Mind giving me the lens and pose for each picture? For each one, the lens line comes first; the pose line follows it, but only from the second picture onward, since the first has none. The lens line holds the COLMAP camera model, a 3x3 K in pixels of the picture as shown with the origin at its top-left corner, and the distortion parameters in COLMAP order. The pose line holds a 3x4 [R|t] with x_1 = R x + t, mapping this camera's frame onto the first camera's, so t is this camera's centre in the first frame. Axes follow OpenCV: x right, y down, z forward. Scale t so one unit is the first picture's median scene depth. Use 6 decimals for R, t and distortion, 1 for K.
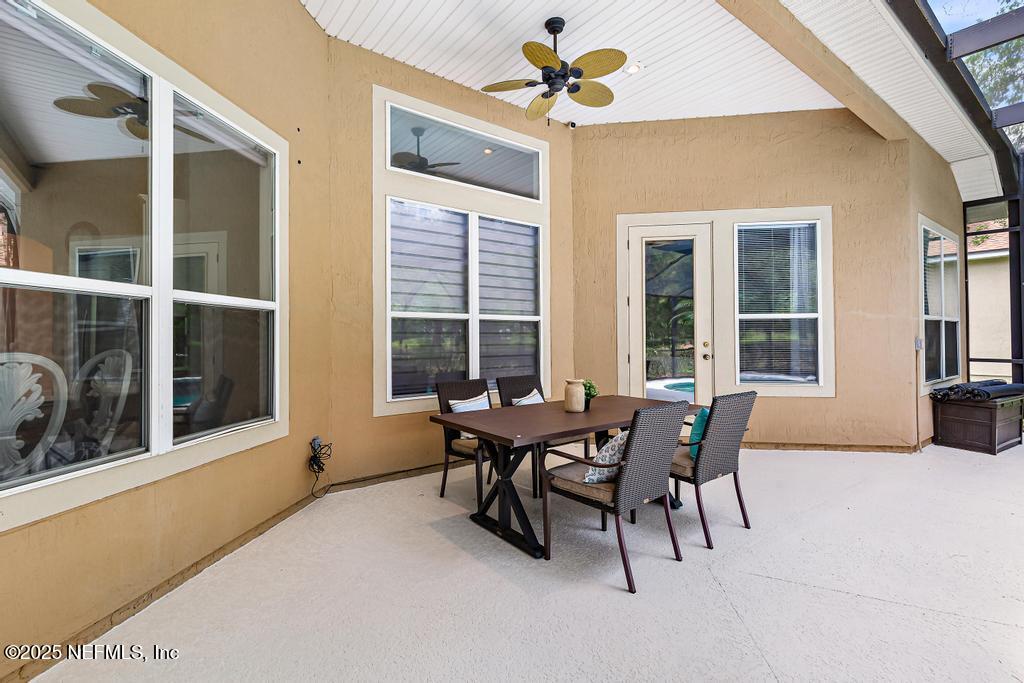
lens RADIAL K [[471.3, 0, 512.3], [0, 471.3, 336.9], [0, 0, 1]] dist [0.003475, 0.000198]
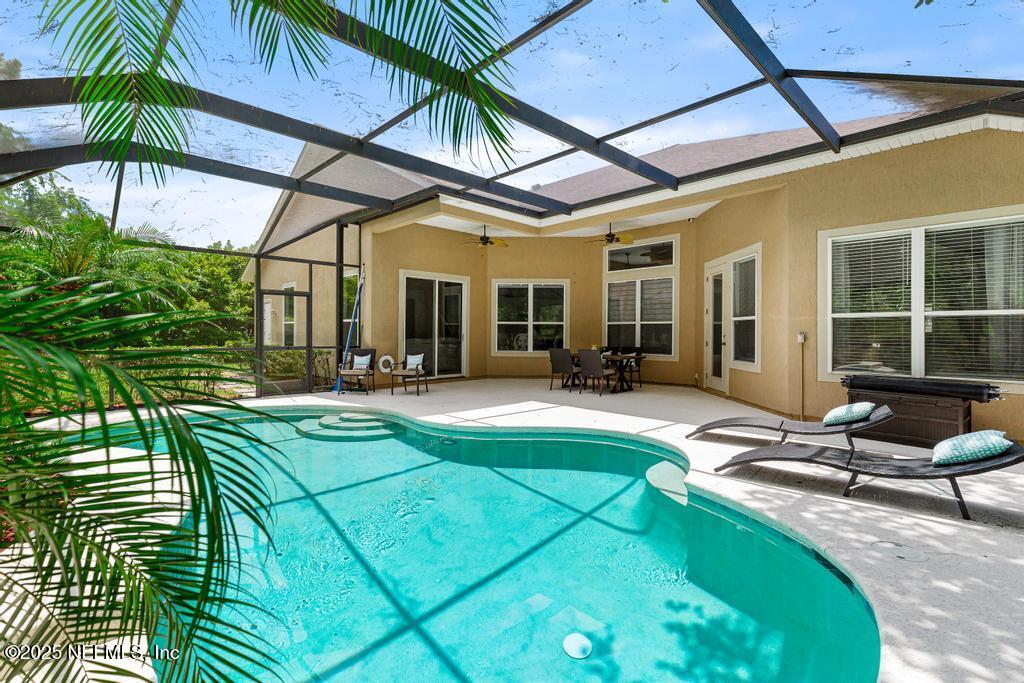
lens RADIAL K [[463.2, 0, 516.8], [0, 463.2, 331.1], [0, 0, 1]] dist [-0.001324, -0.000058]
pose [[0.129332, 0.004062, -0.991593, 1.991090], [-0.000253, 0.999992, 0.004063, -0.008259], [0.991601, -0.000274, 0.129332, 0.063218]]
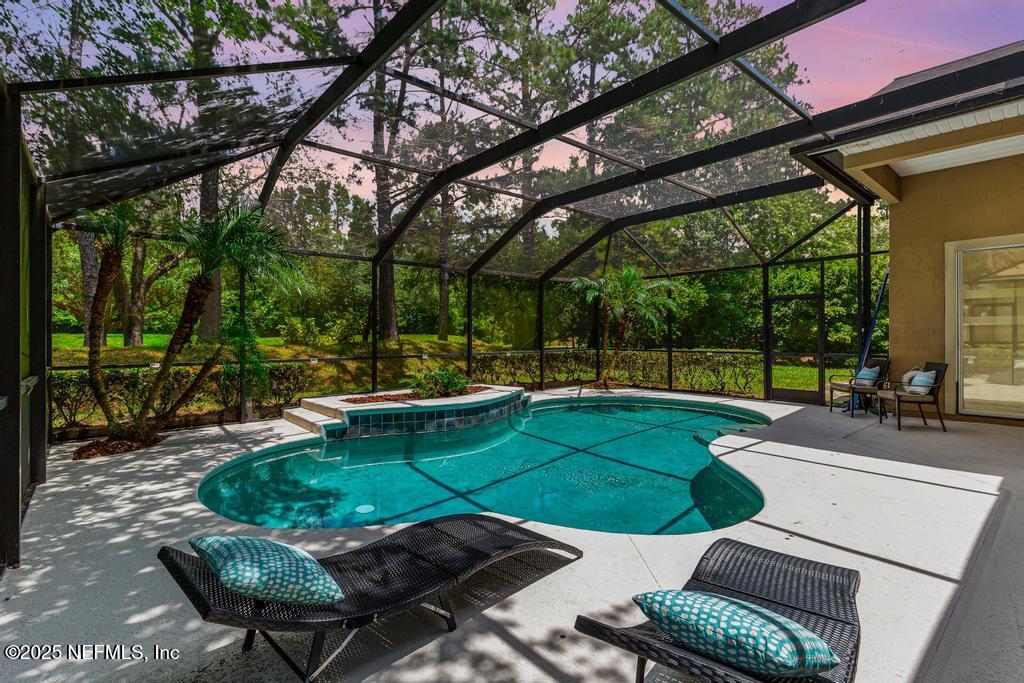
lens RADIAL K [[485.3, 0, 512.6], [0, 485.3, 332.0], [0, 0, 1]] dist [0.018694, -0.000347]
pose [[-0.998037, 0.009887, -0.061840, 1.267923], [0.010554, 0.999890, -0.010464, -0.010284], [0.061730, -0.011097, -0.998031, 1.140304]]
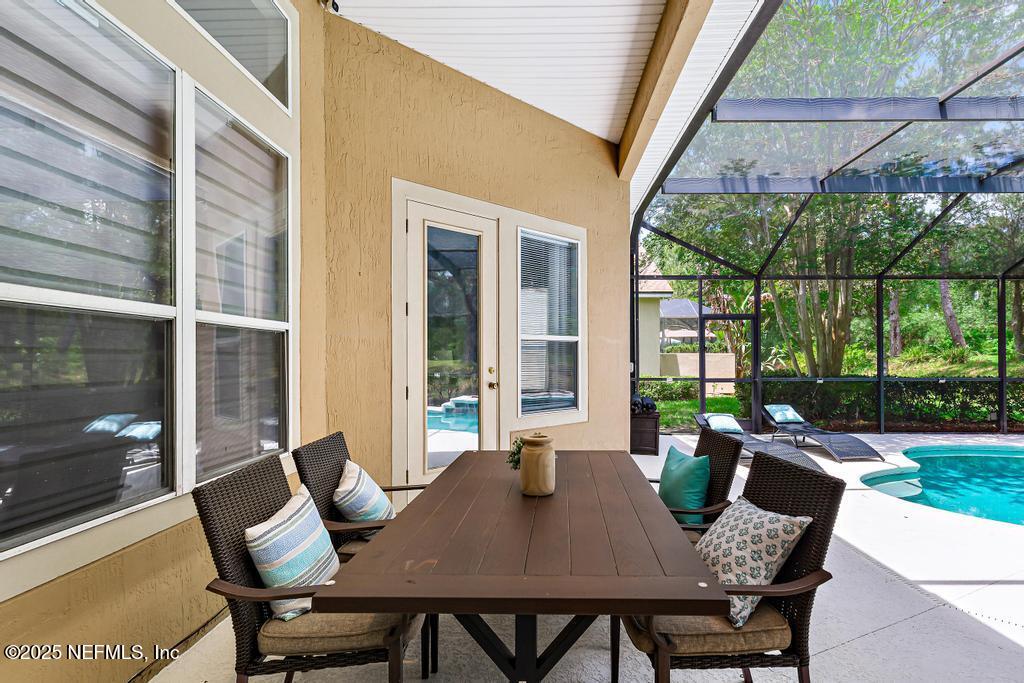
lens RADIAL K [[514.1, 0, 553.5], [0, 514.1, 355.4], [0, 0, 1]] dist [-0.006232, -0.002142]
pose [[0.599686, 0.009572, 0.800178, -0.230203], [-0.005793, 0.999954, -0.007621, -0.003060], [-0.800215, -0.000065, 0.599714, 0.404240]]
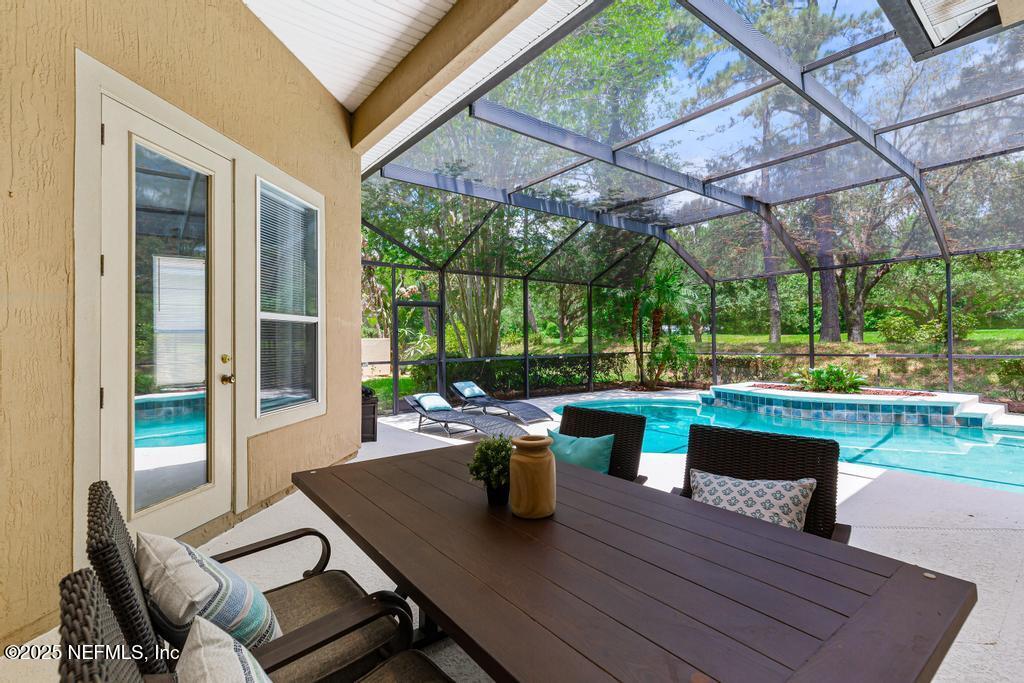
lens RADIAL K [[463.2, 0, 516.8], [0, 463.2, 331.1], [0, 0, 1]] dist [-0.001324, -0.000058]
pose [[-0.038745, 0.028645, 0.998838, -0.196762], [0.009935, 0.999551, -0.028280, 0.001607], [-0.999200, 0.008828, -0.039013, 0.671213]]
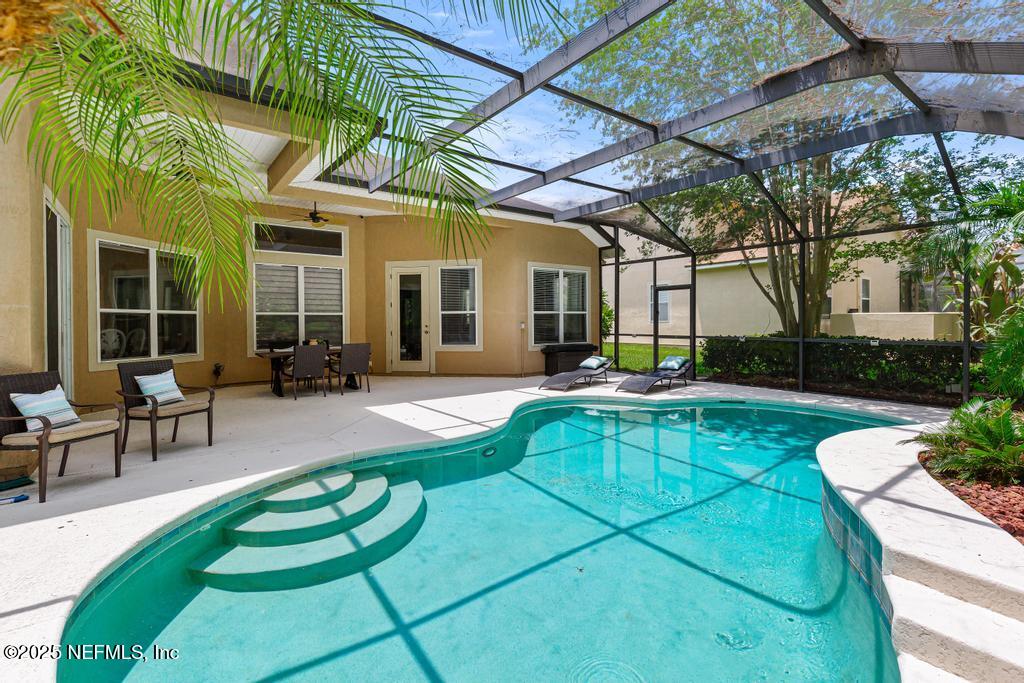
lens RADIAL K [[463.2, 0, 516.8], [0, 463.2, 331.1], [0, 0, 1]] dist [-0.001324, -0.000058]
pose [[0.999999, -0.001509, 0.000148, 0.822786], [0.001505, 0.999690, 0.024843, -0.012795], [-0.000186, -0.024843, 0.999691, -1.027290]]
